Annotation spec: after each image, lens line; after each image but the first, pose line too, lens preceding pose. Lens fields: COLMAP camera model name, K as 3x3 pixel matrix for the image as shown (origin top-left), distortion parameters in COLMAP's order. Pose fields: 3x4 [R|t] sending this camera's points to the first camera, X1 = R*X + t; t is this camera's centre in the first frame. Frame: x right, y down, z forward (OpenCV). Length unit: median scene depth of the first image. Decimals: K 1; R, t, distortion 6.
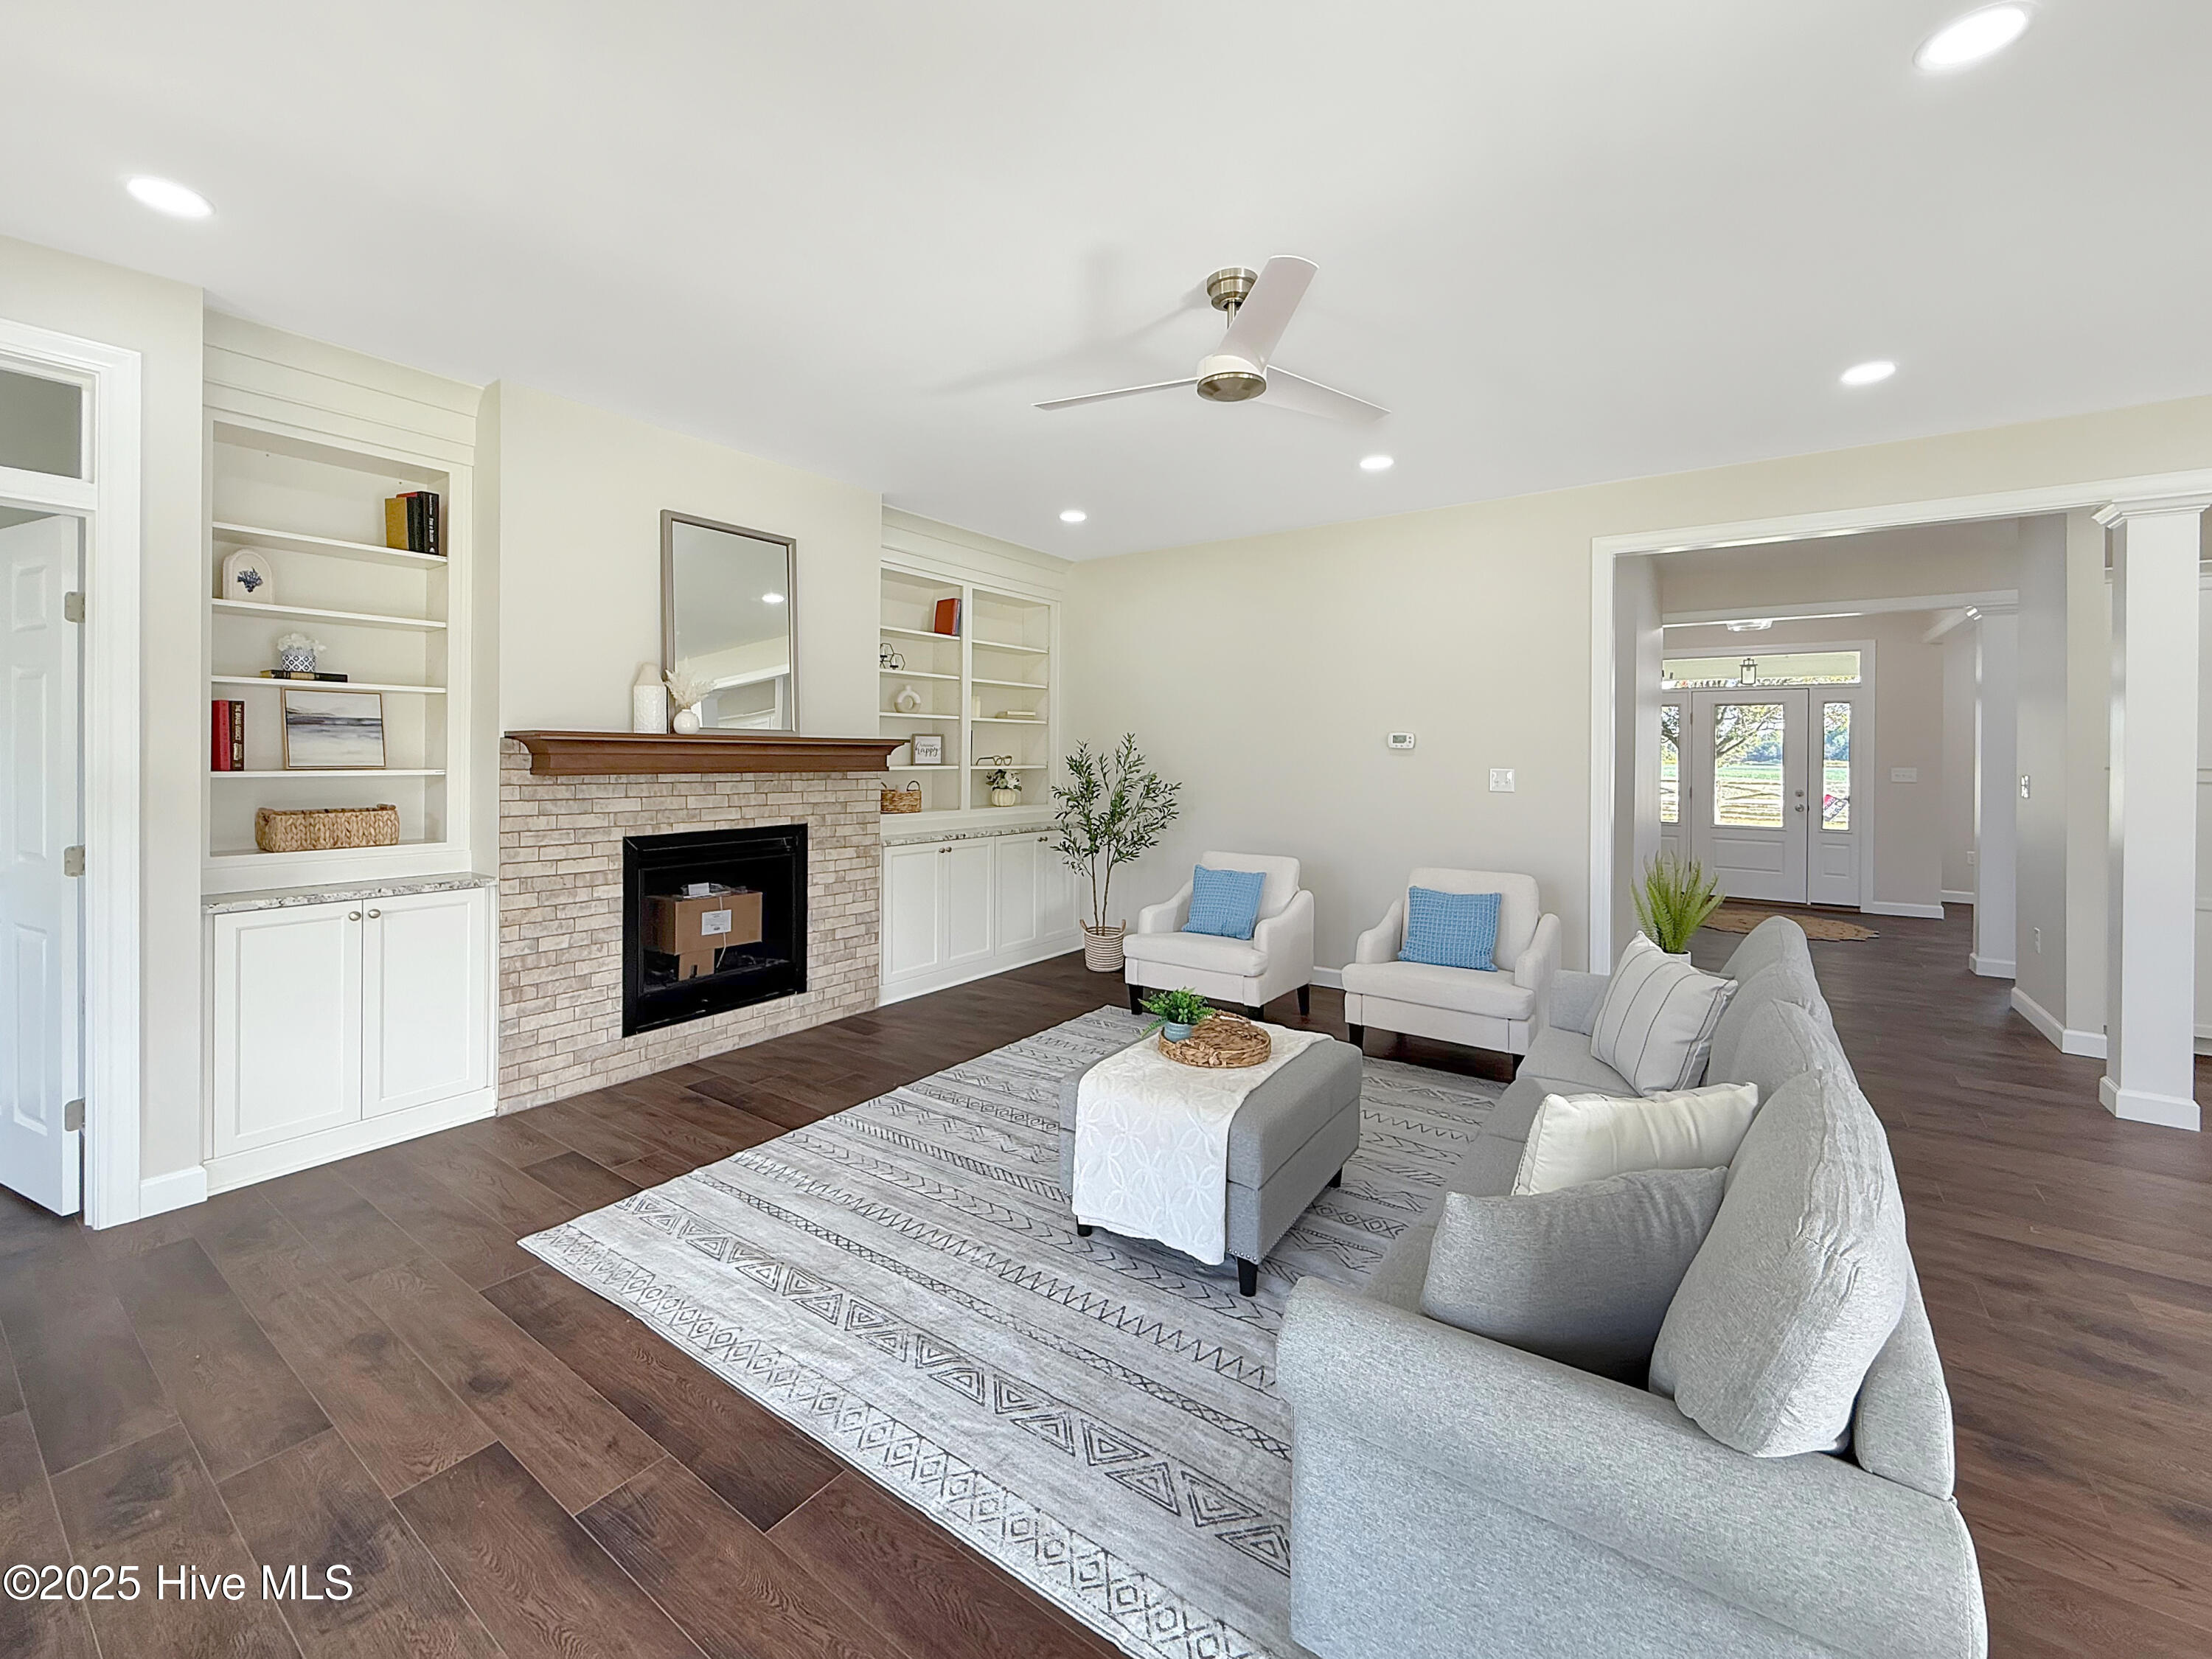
lens RADIAL K [[908.0, 0, 1099.3], [0, 908.0, 758.0], [0, 0, 1]] dist [-0.000807, -0.000019]
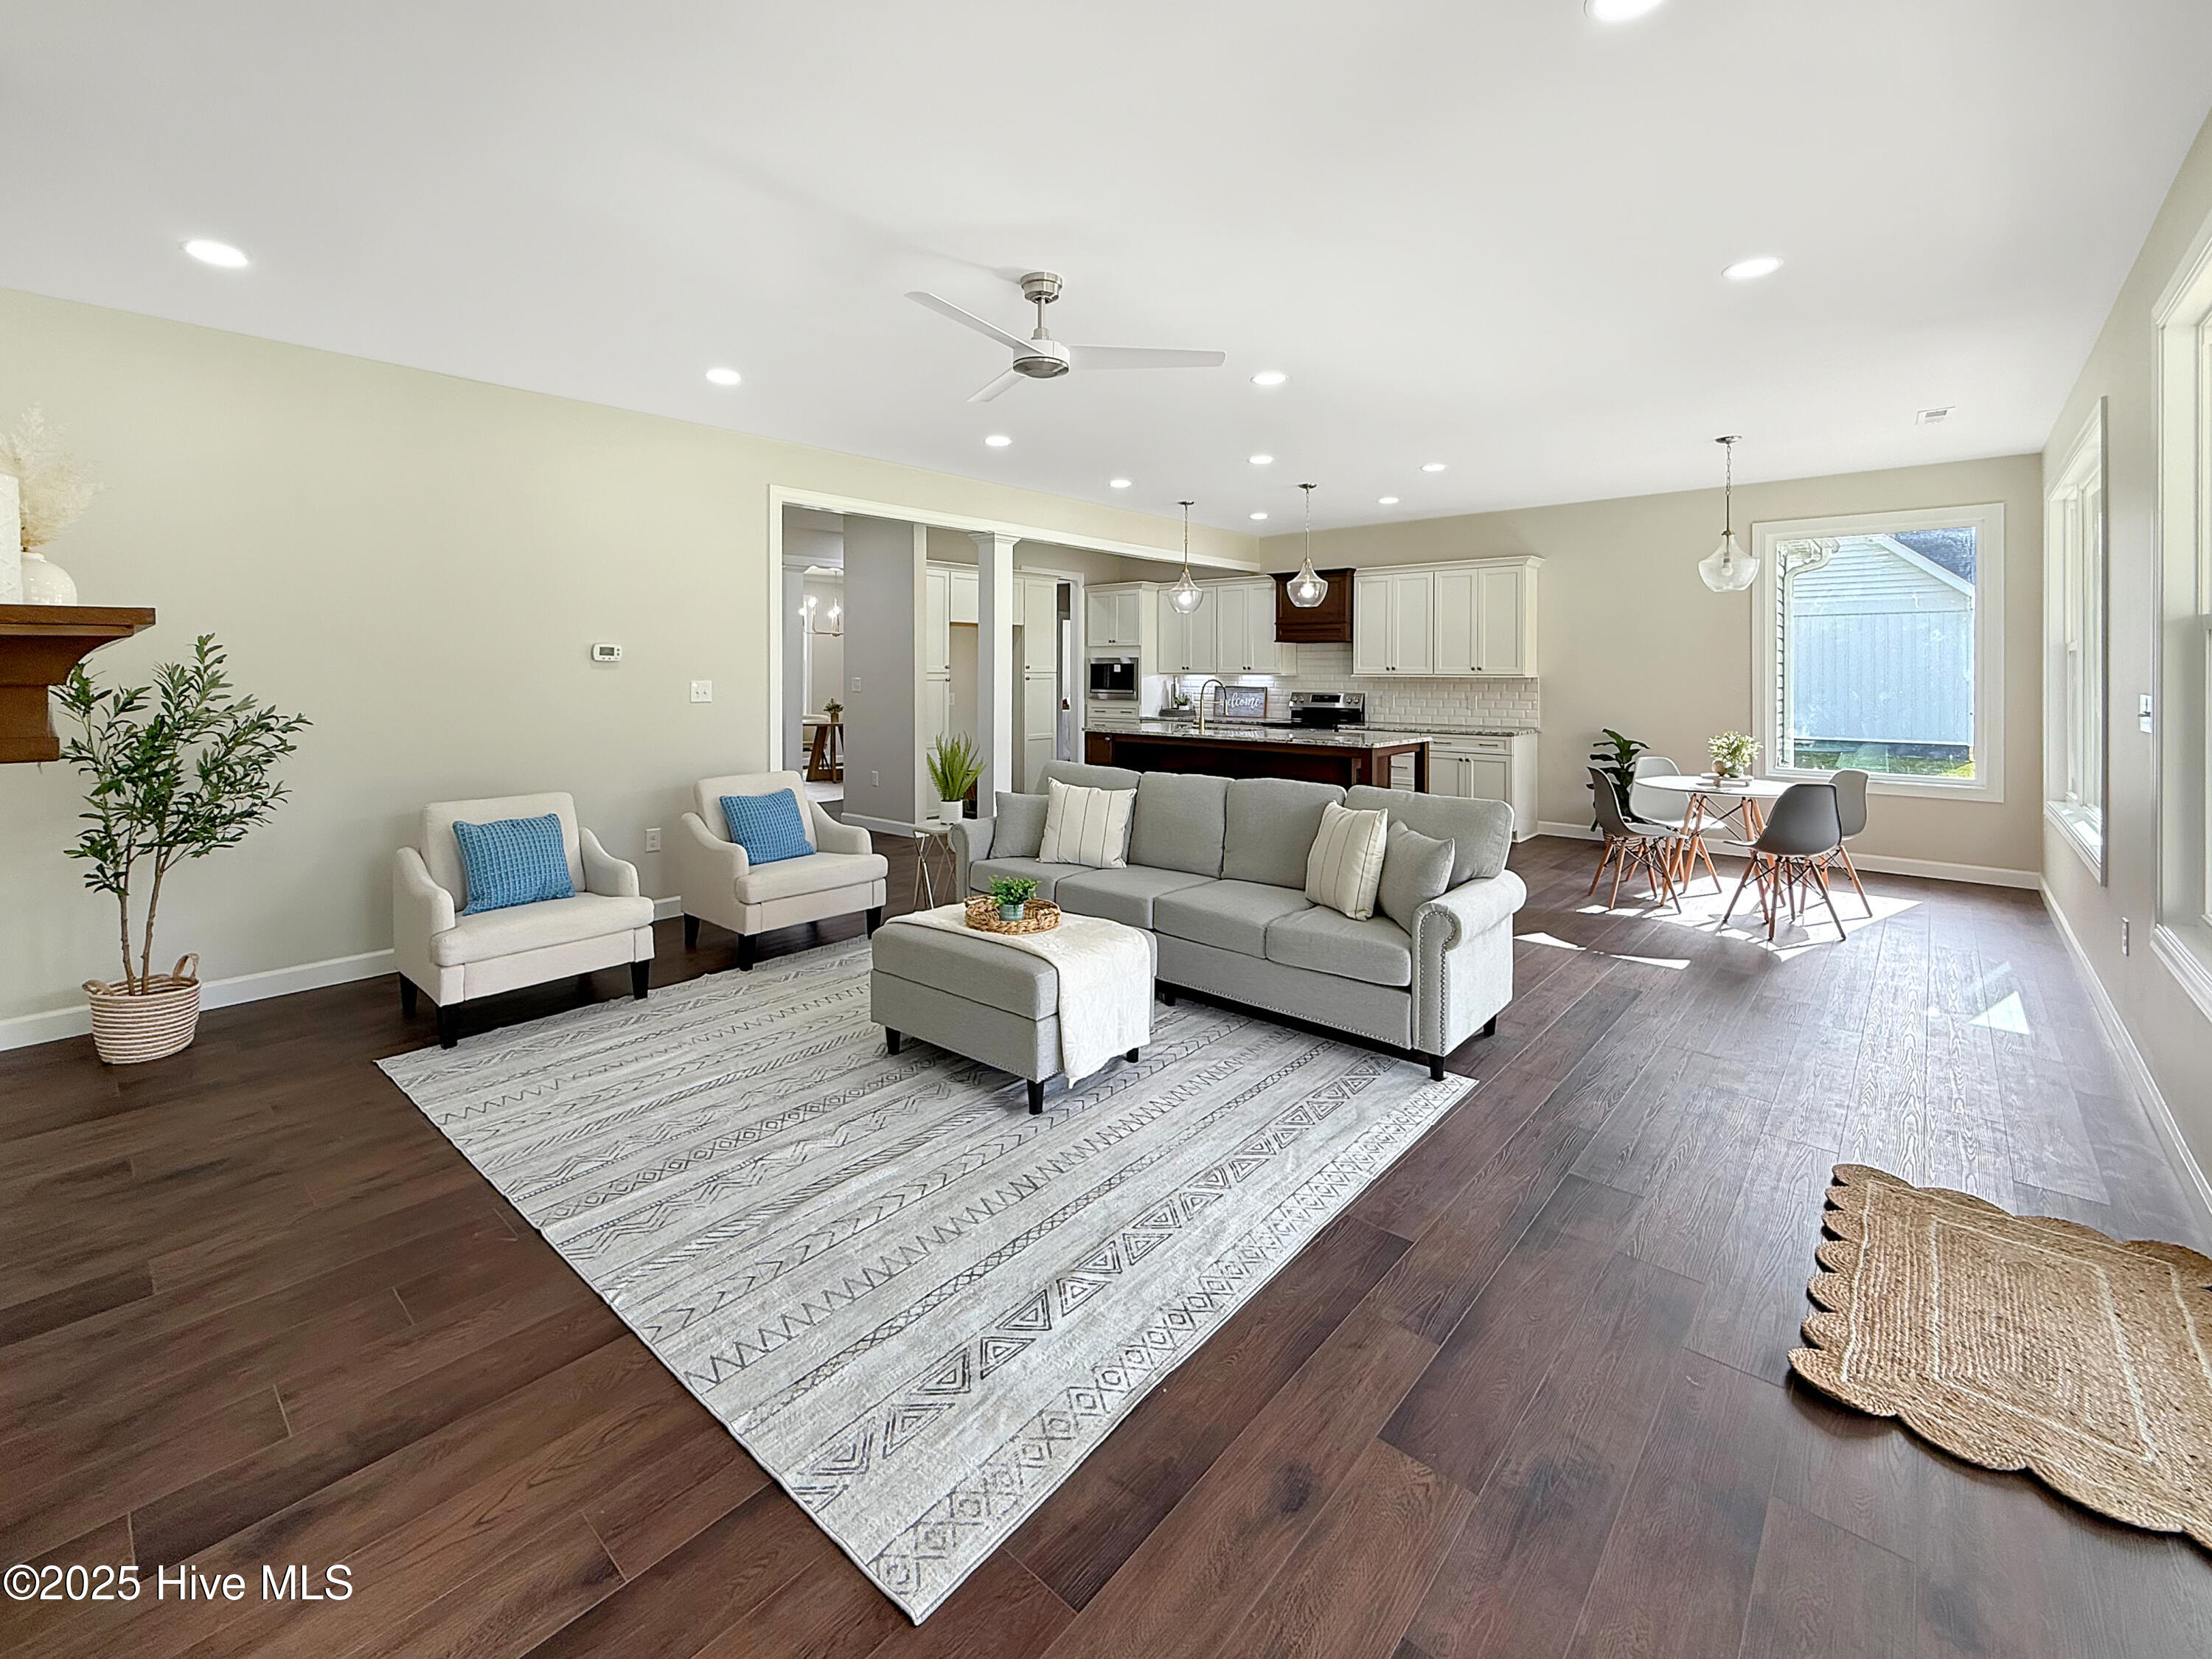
lens RADIAL K [[908.0, 0, 1099.0], [0, 908.0, 683.7], [0, 0, 1]] dist [-0.000807, -0.000019]
pose [[0.124200, -0.024164, 0.991963, -0.675977], [0.005645, 0.999704, 0.023646, -0.008236], [-0.992241, 0.002662, 0.124300, 0.498447]]
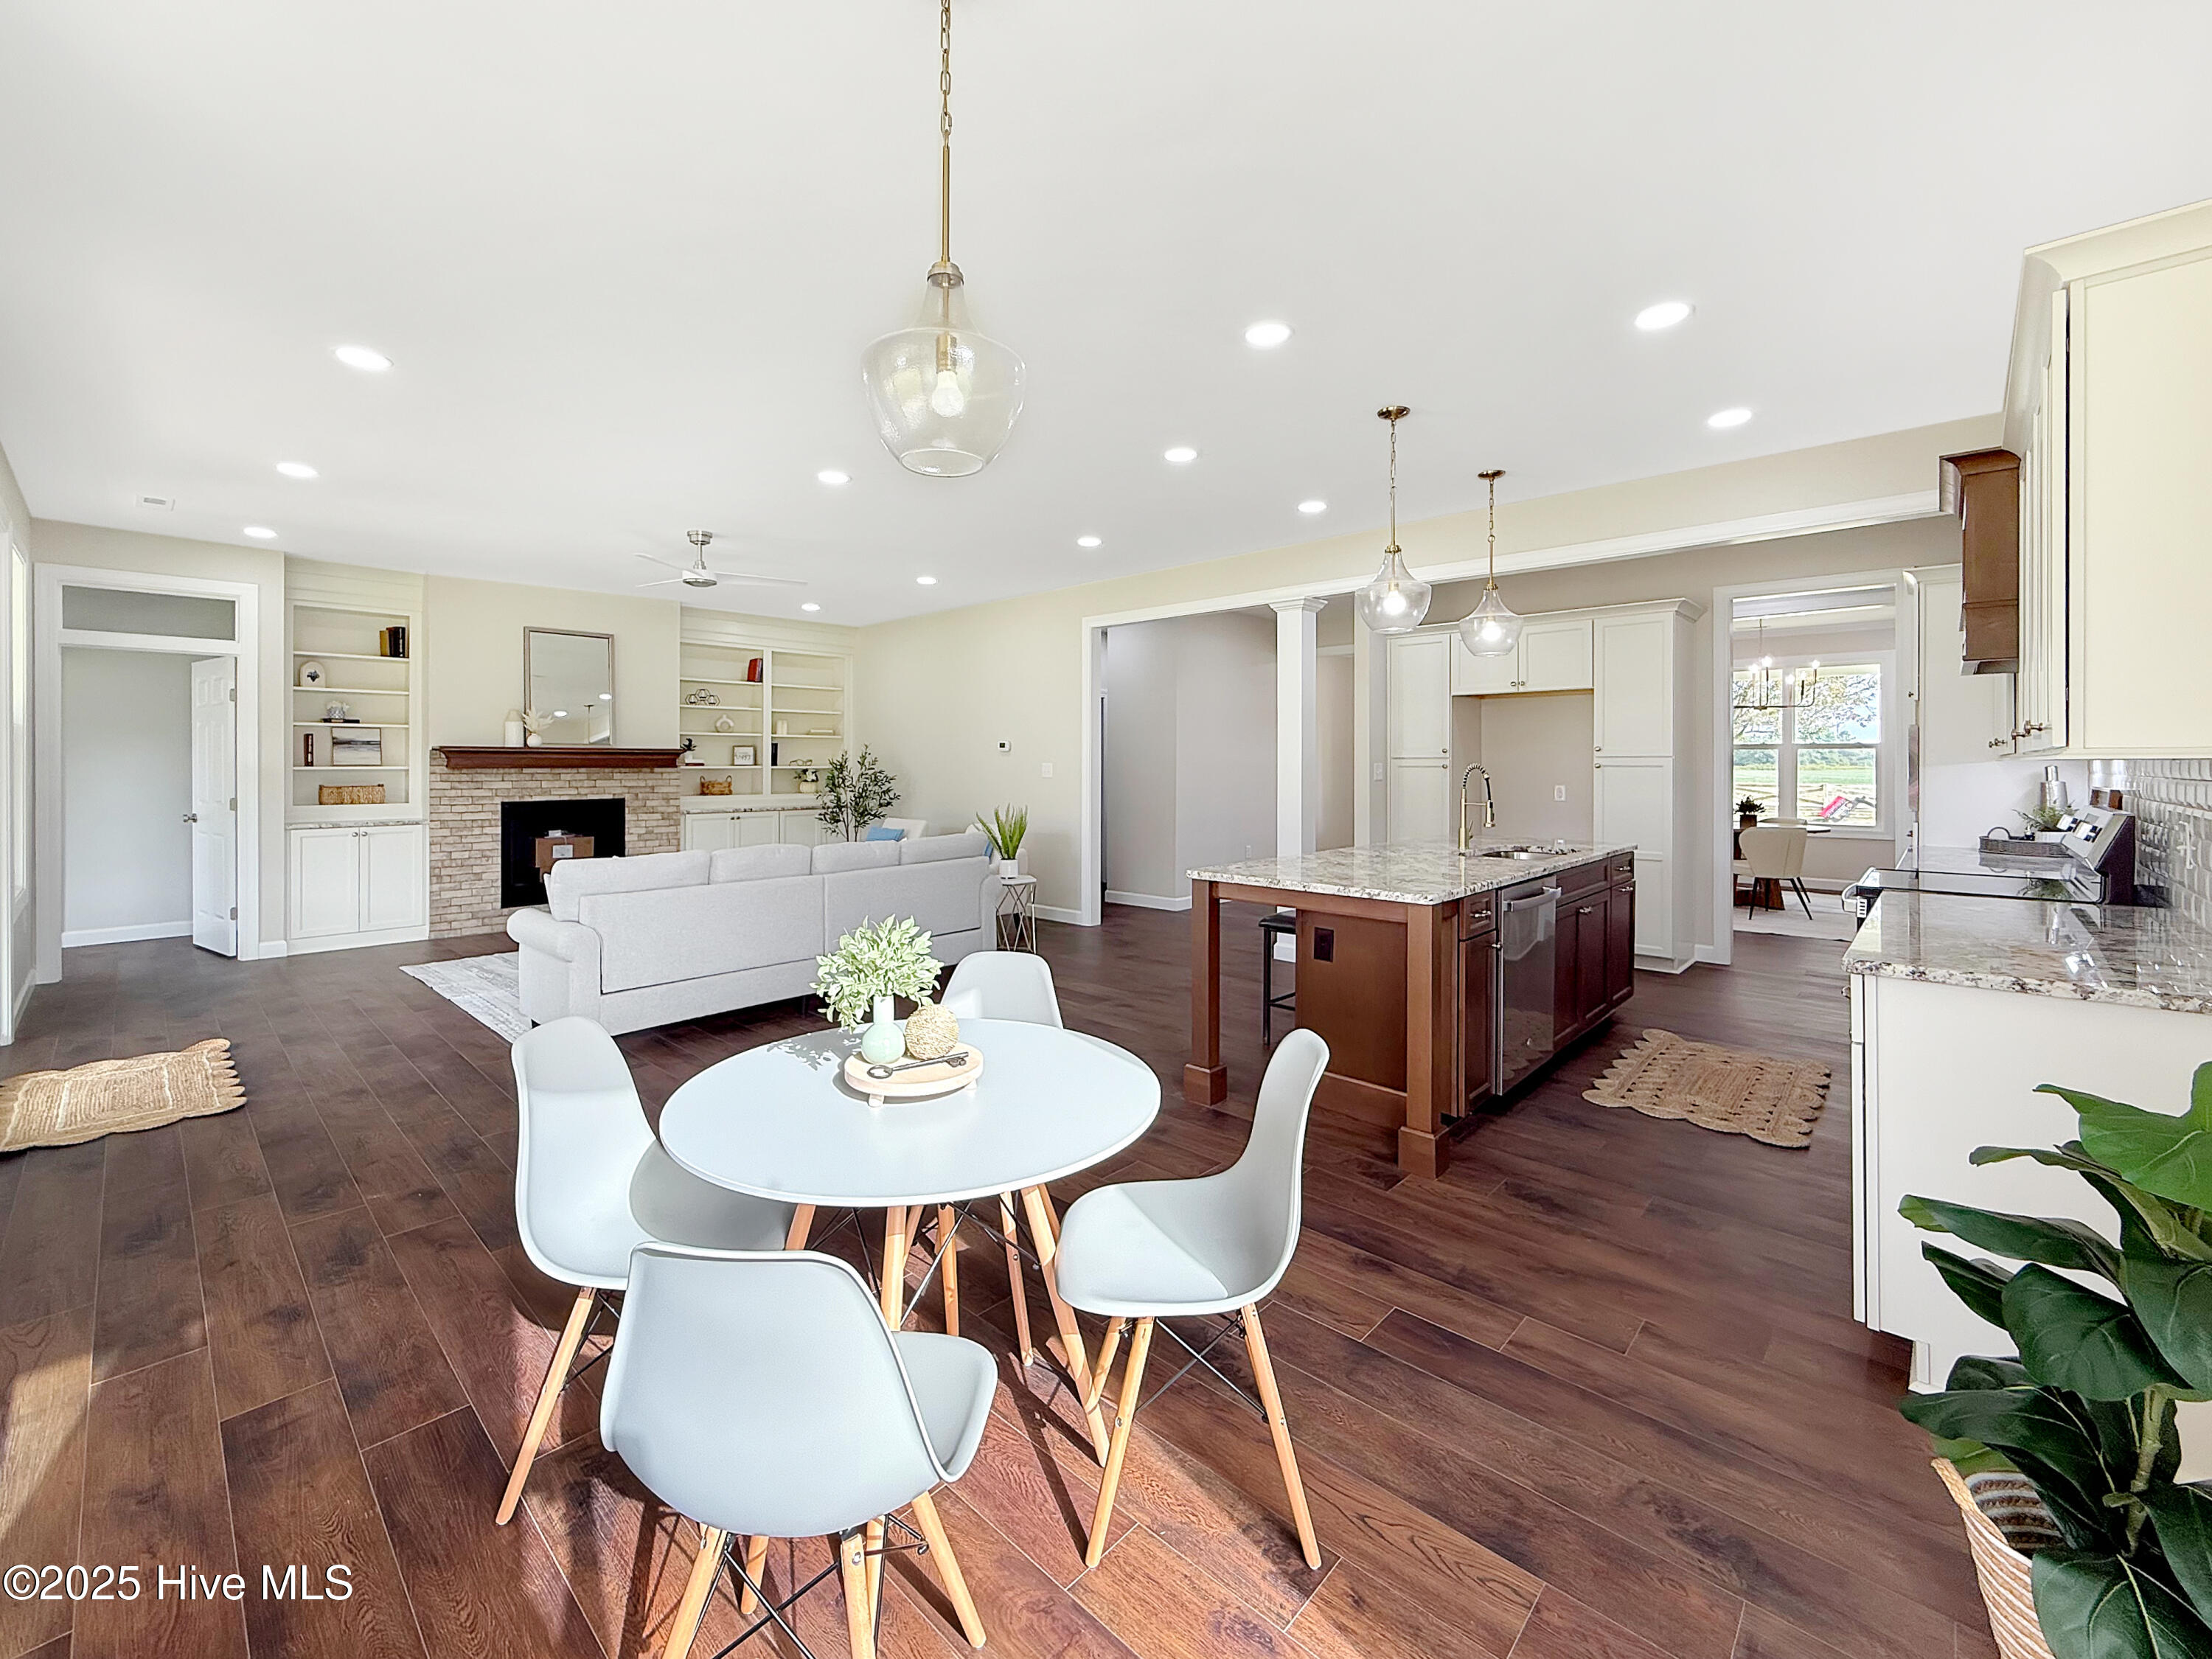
lens RADIAL K [[908.0, 0, 1109.5], [0, 908.0, 764.8], [0, 0, 1]] dist [-0.000807, -0.000019]
pose [[0.991583, -0.009293, -0.129141, 0.986500], [0.008702, 0.999949, -0.005143, 0.030783], [0.129182, 0.003976, 0.991613, -0.717699]]
